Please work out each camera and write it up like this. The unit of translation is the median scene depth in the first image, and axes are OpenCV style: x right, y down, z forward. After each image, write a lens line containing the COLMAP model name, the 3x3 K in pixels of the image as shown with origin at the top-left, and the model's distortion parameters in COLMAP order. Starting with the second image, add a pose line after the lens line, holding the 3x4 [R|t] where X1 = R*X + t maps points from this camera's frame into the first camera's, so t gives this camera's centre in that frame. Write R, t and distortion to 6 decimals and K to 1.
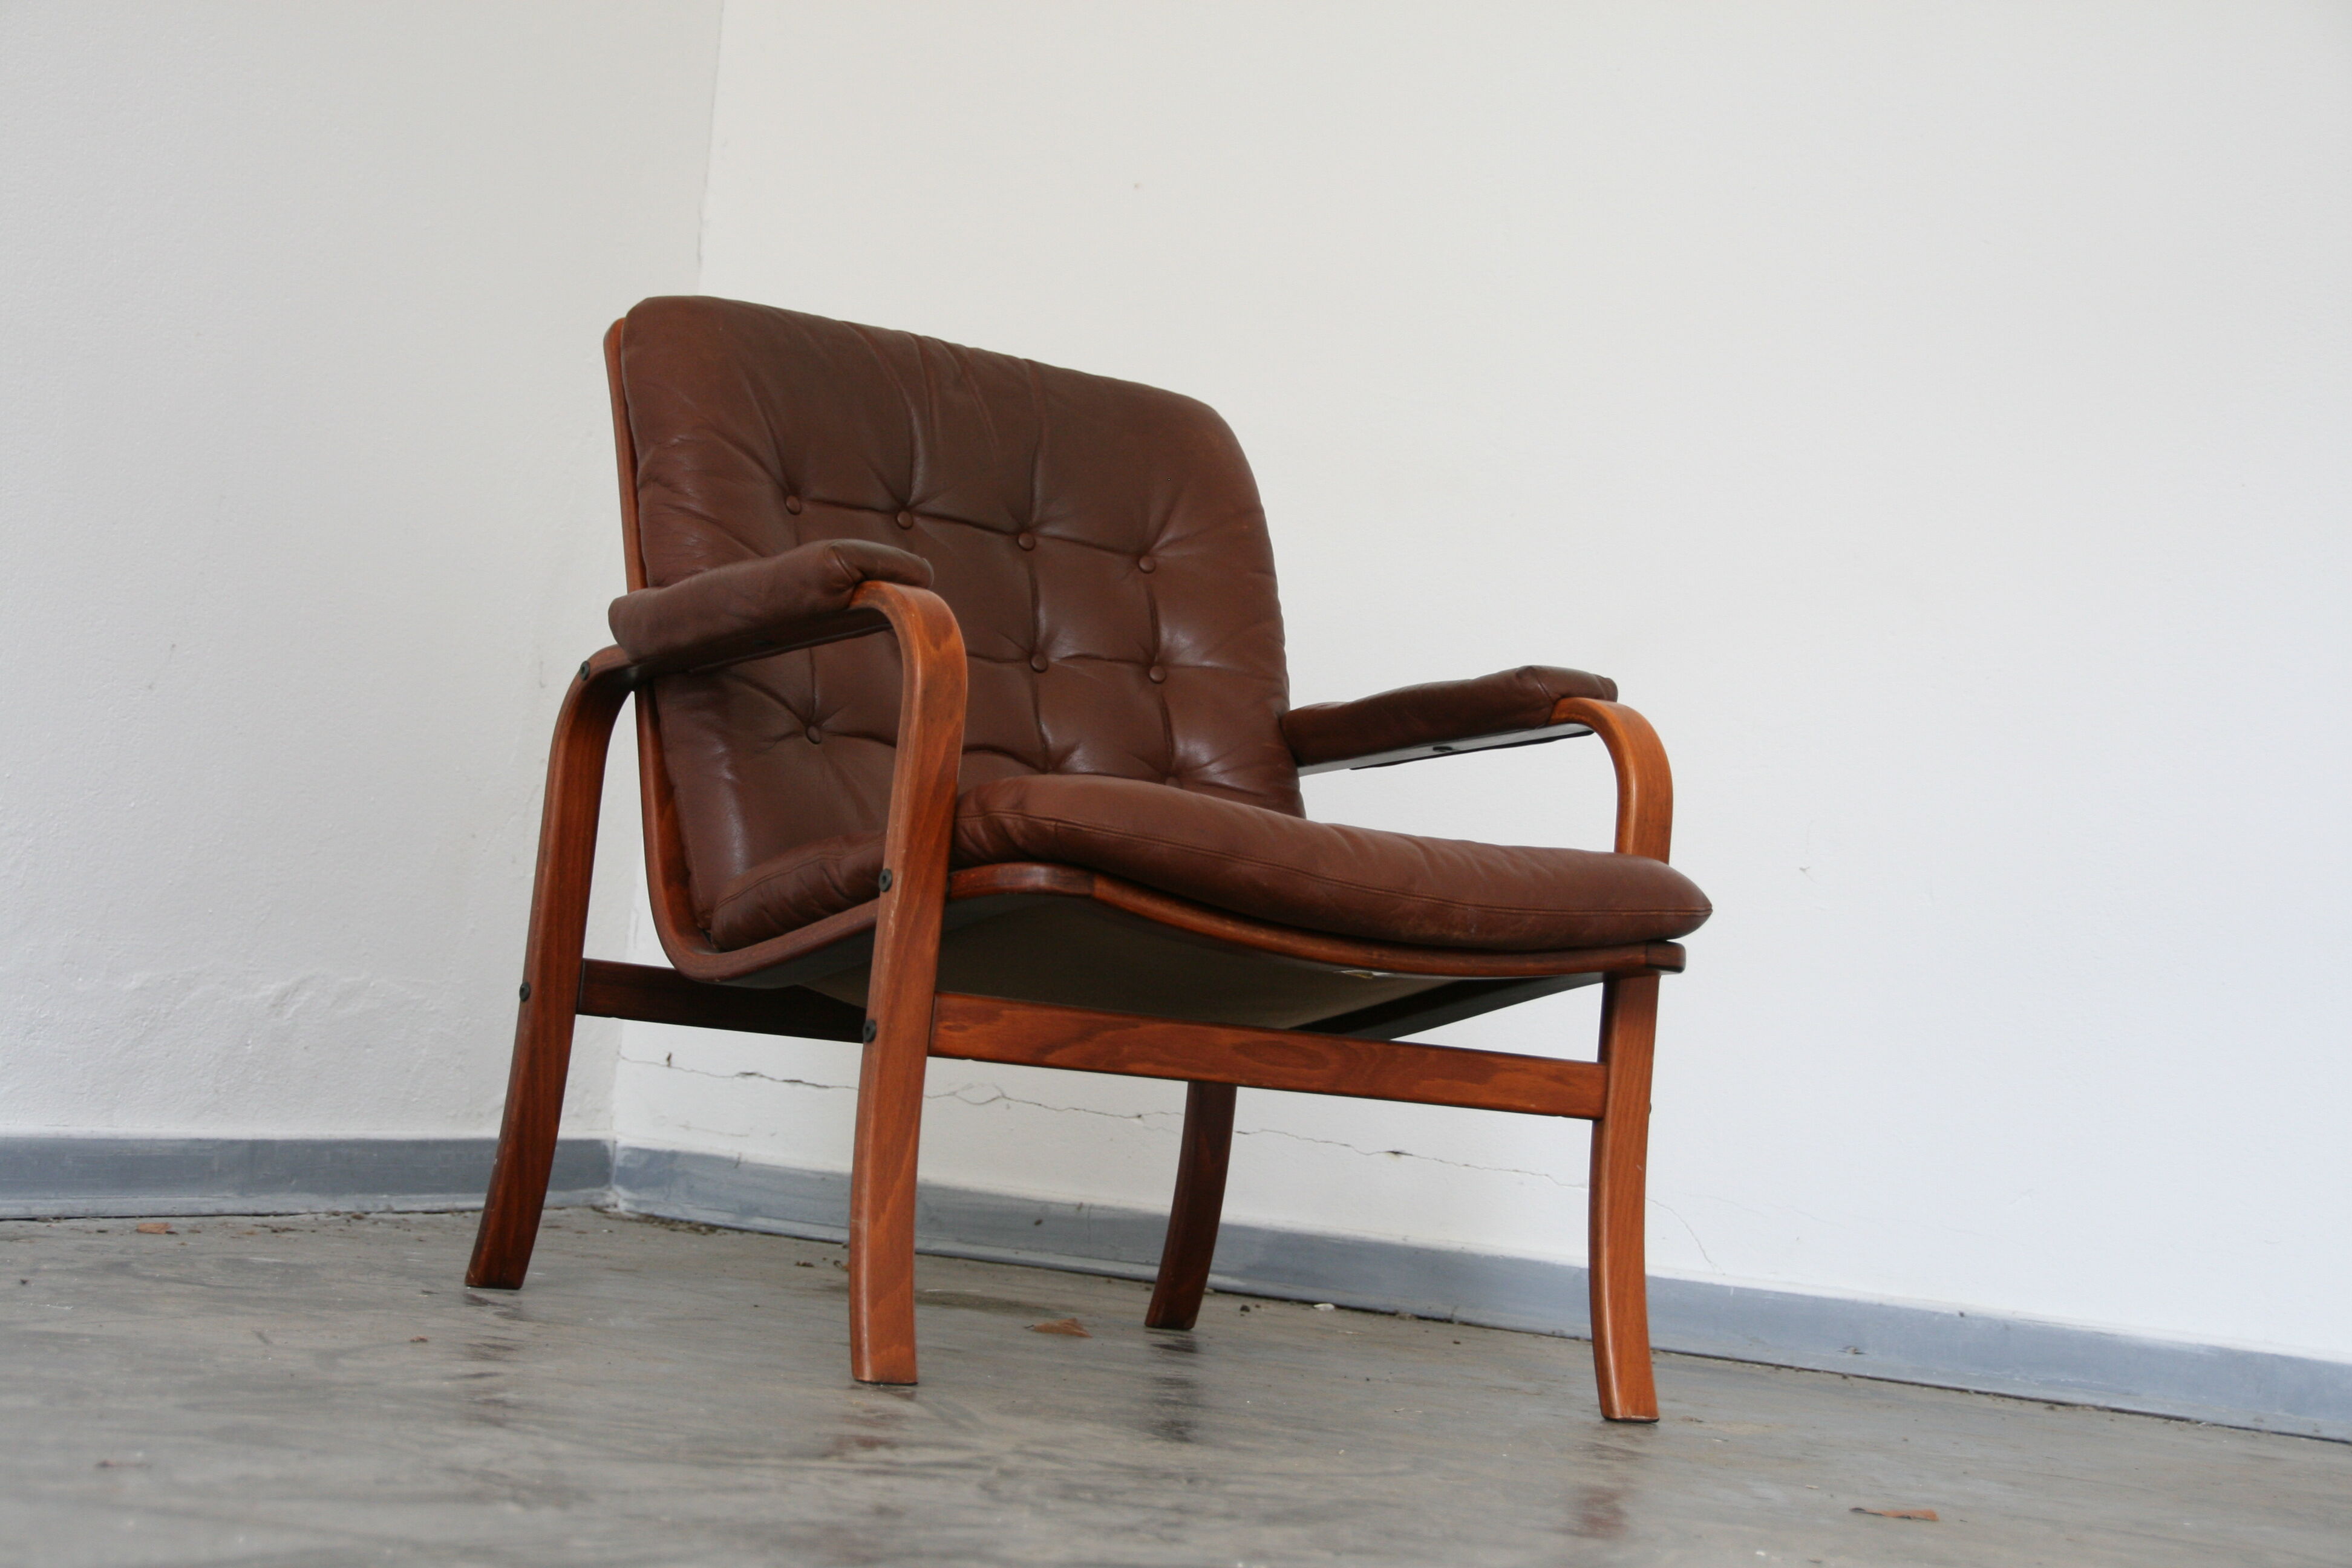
lens RADIAL K [[4445.3, 0, 1155.6], [0, 4445.3, 797.0], [0, 0, 1]] dist [0.314044, 0.000000]
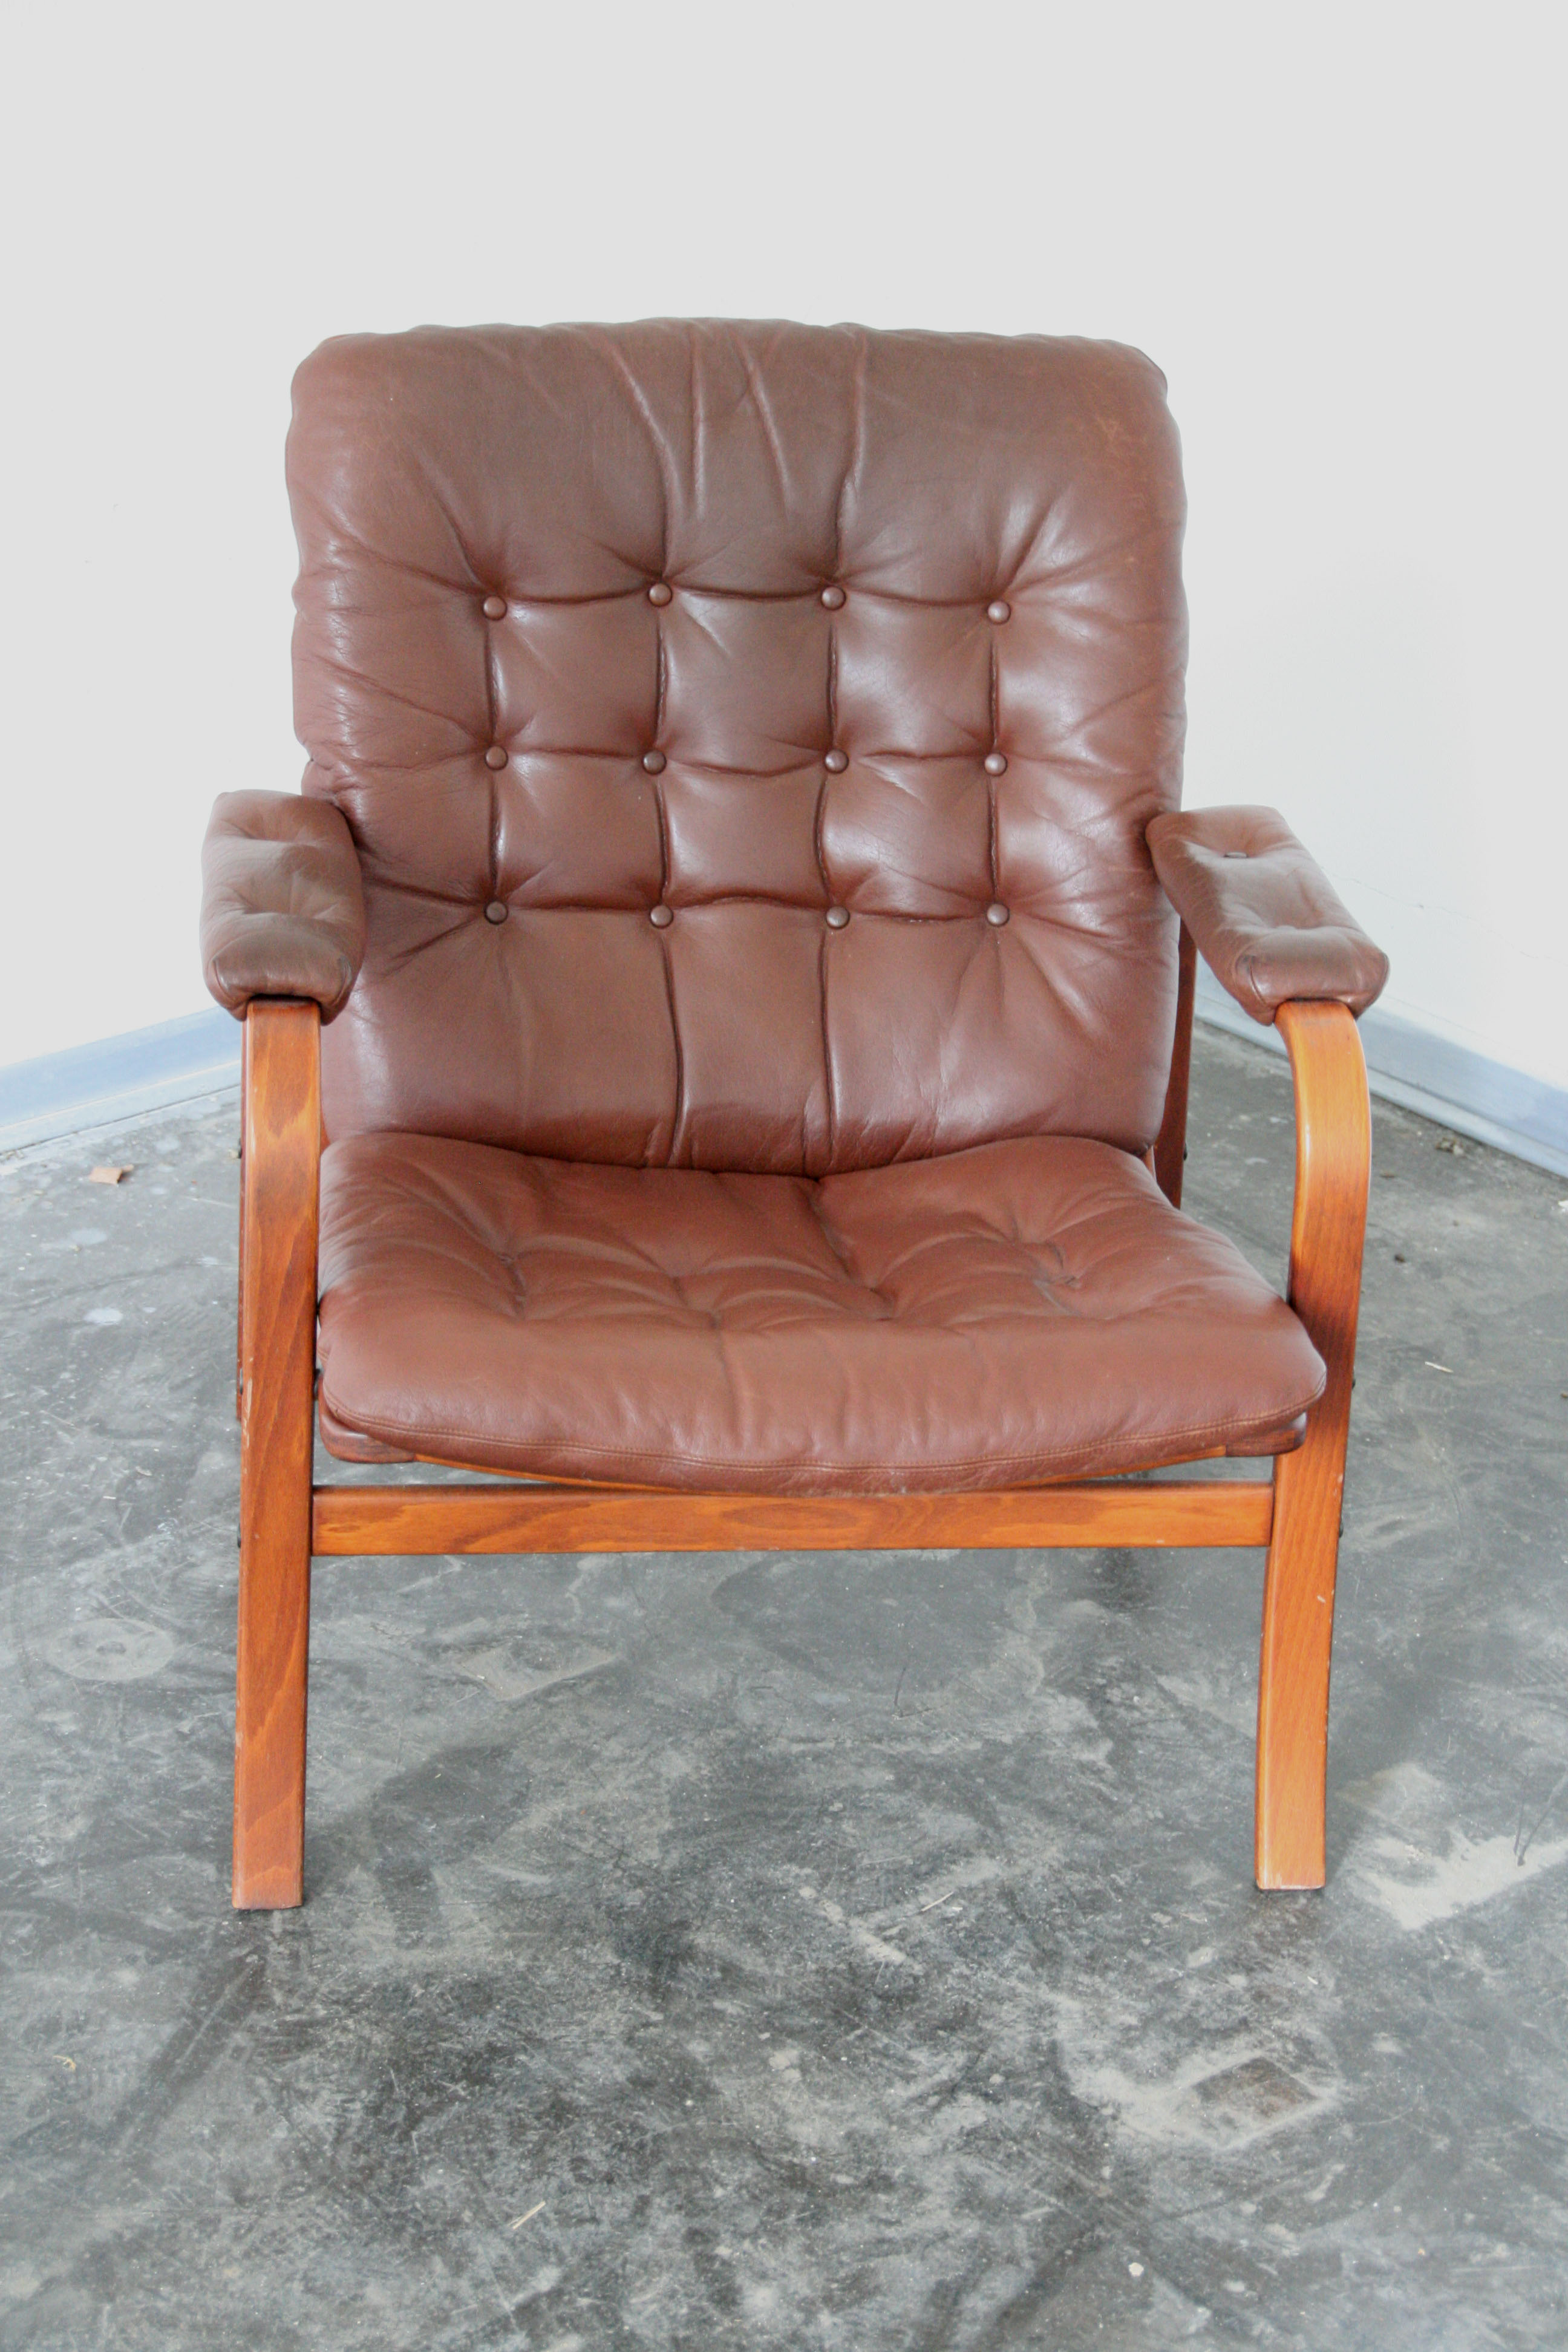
lens RADIAL K [[5158.2, 0, 730.2], [0, 5158.2, 1207.4], [0, 0, 1]] dist [0.422735, 0.000000]
pose [[0.887181, 0.131017, -0.442430, 0.440674], [0.074861, 0.905268, 0.418193, -0.403523], [0.455308, -0.404134, 0.793329, 0.233134]]
